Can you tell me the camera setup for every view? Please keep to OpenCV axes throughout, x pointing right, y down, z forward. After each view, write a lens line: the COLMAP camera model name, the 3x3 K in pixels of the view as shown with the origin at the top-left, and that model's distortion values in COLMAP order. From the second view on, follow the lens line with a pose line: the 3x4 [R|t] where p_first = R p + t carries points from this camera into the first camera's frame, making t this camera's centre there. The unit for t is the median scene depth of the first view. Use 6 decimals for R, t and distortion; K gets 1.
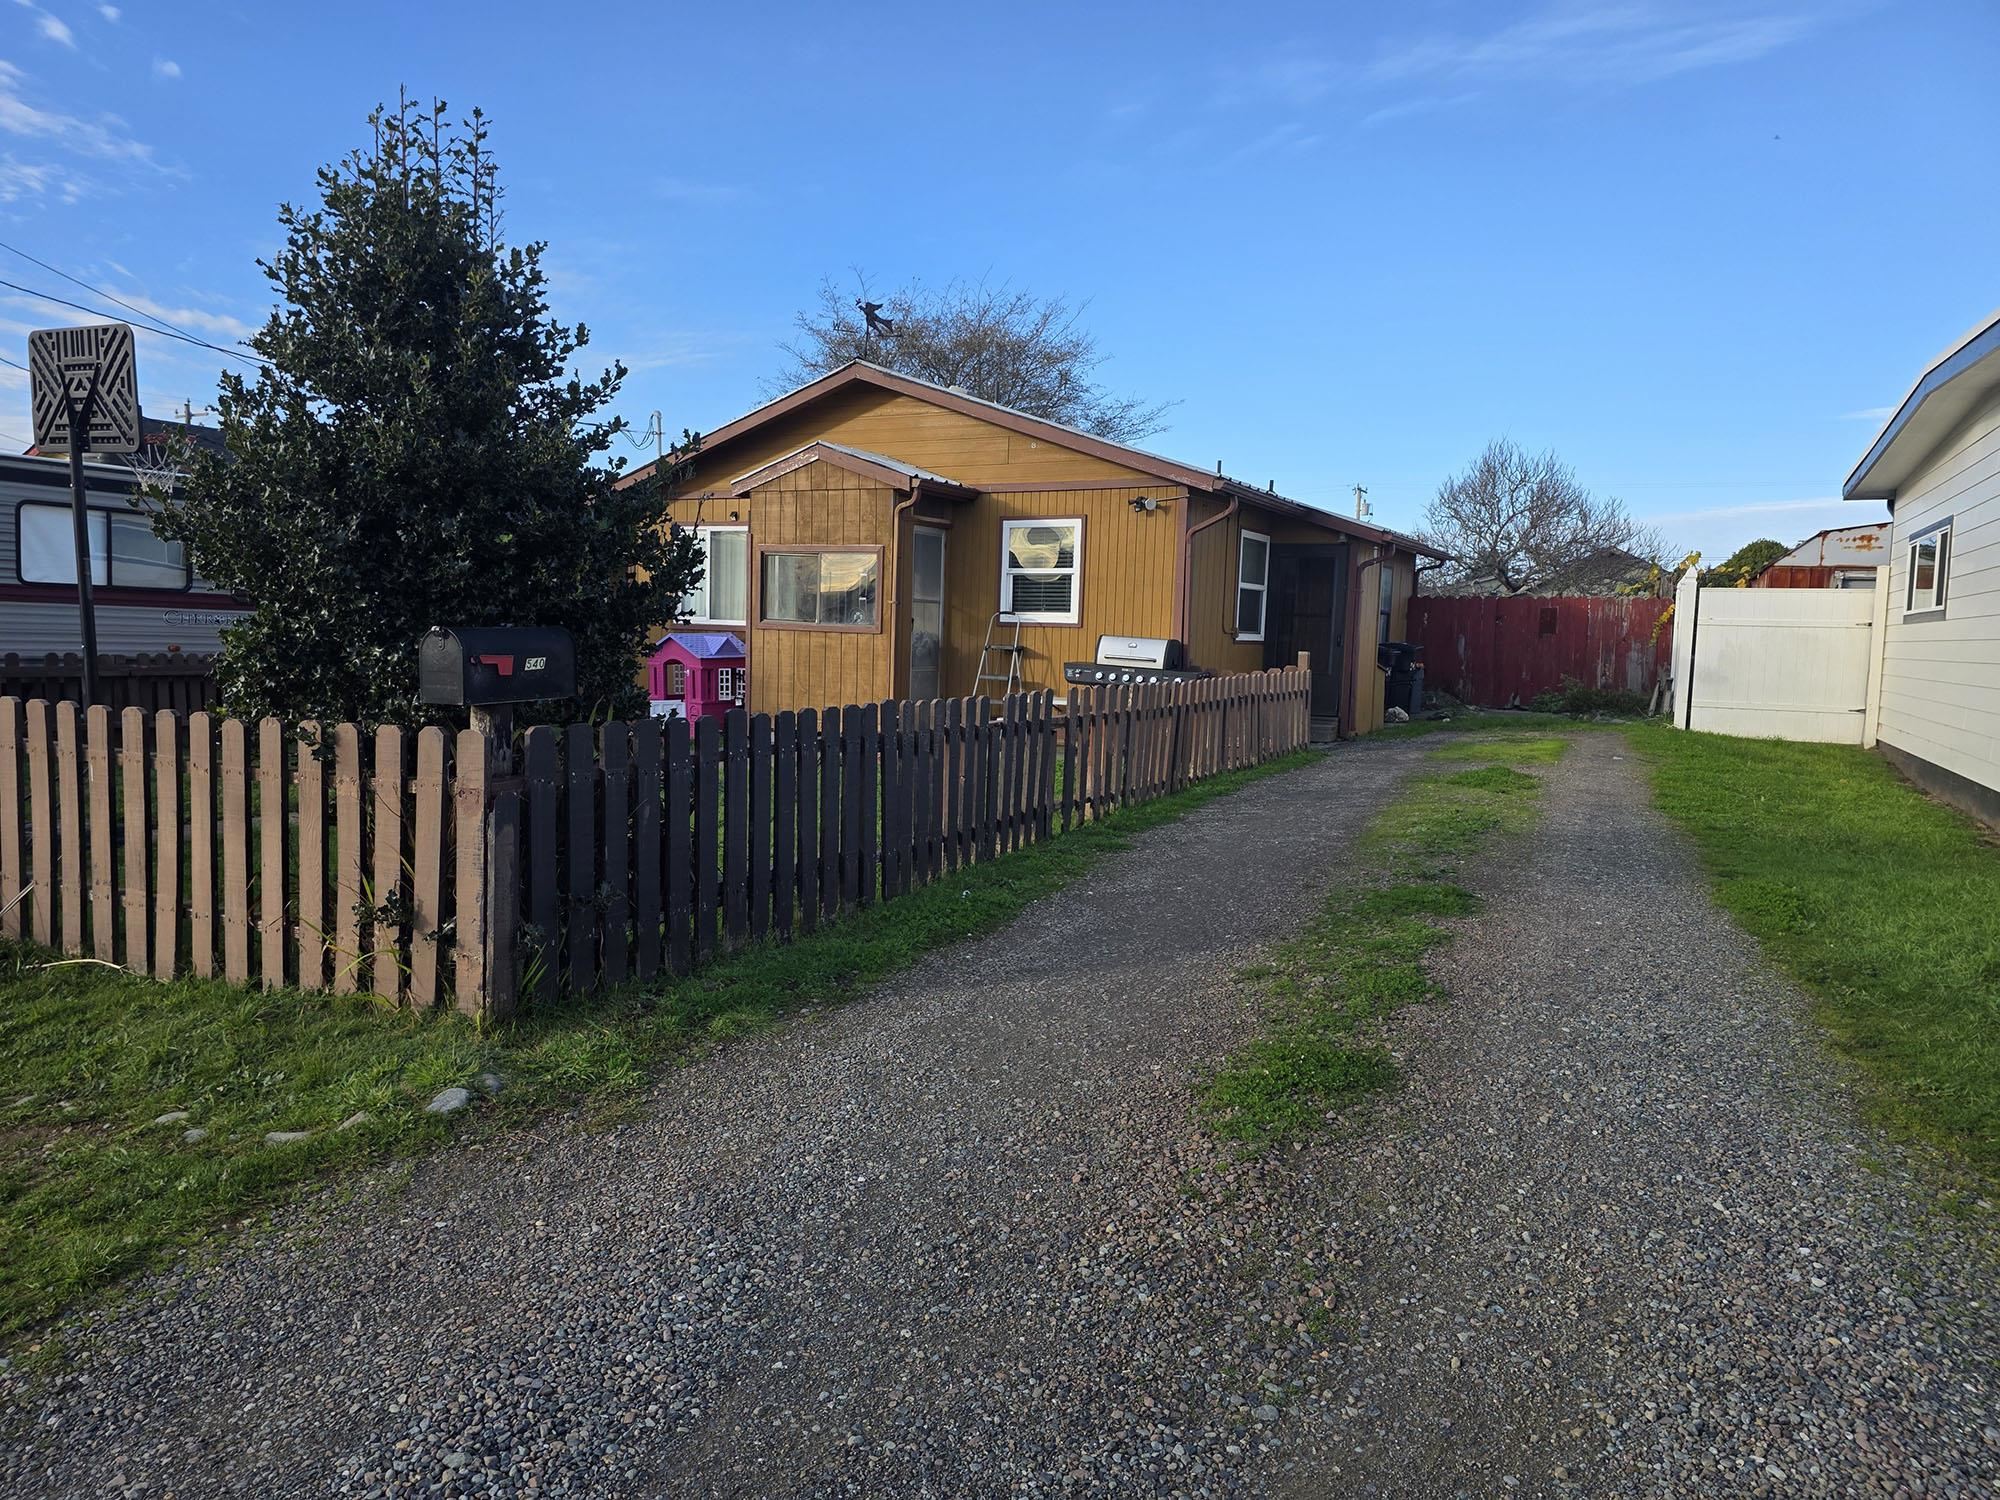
lens RADIAL K [[1405.3, 0, 1000.6], [0, 1405.3, 749.1], [0, 0, 1]] dist [0.073841, -0.087848]
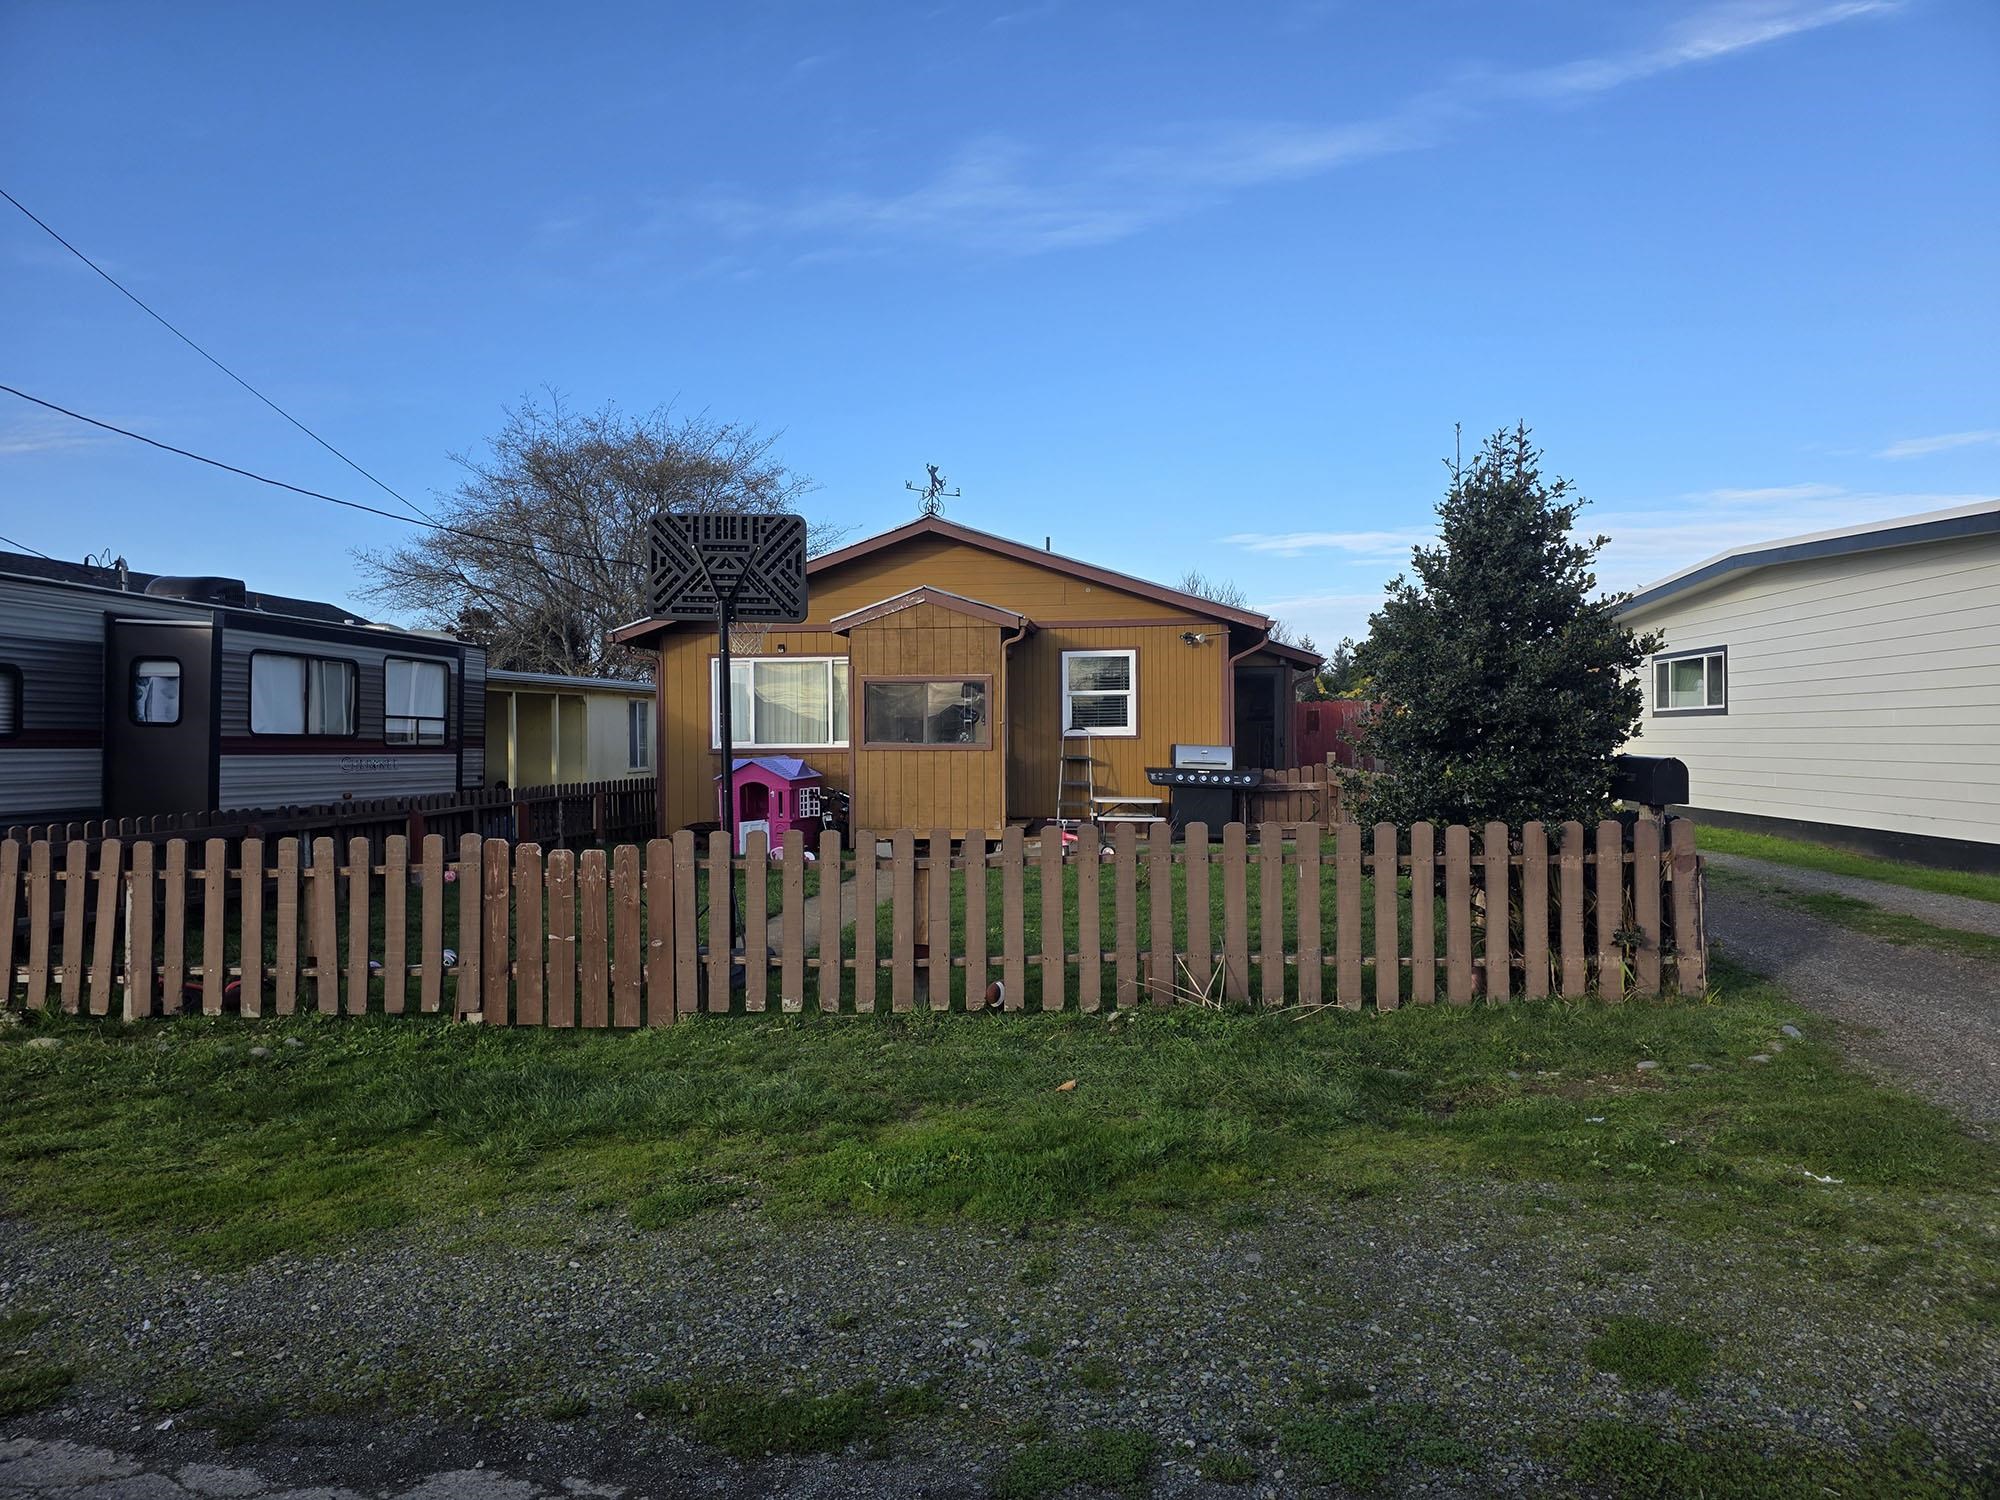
lens RADIAL K [[1405.3, 0, 1000.6], [0, 1405.3, 749.1], [0, 0, 1]] dist [0.073841, -0.087848]
pose [[0.923426, -0.038665, 0.381825, -0.543841], [0.065735, 0.996144, -0.058105, -0.016107], [-0.378106, 0.078755, 0.922406, -0.073506]]
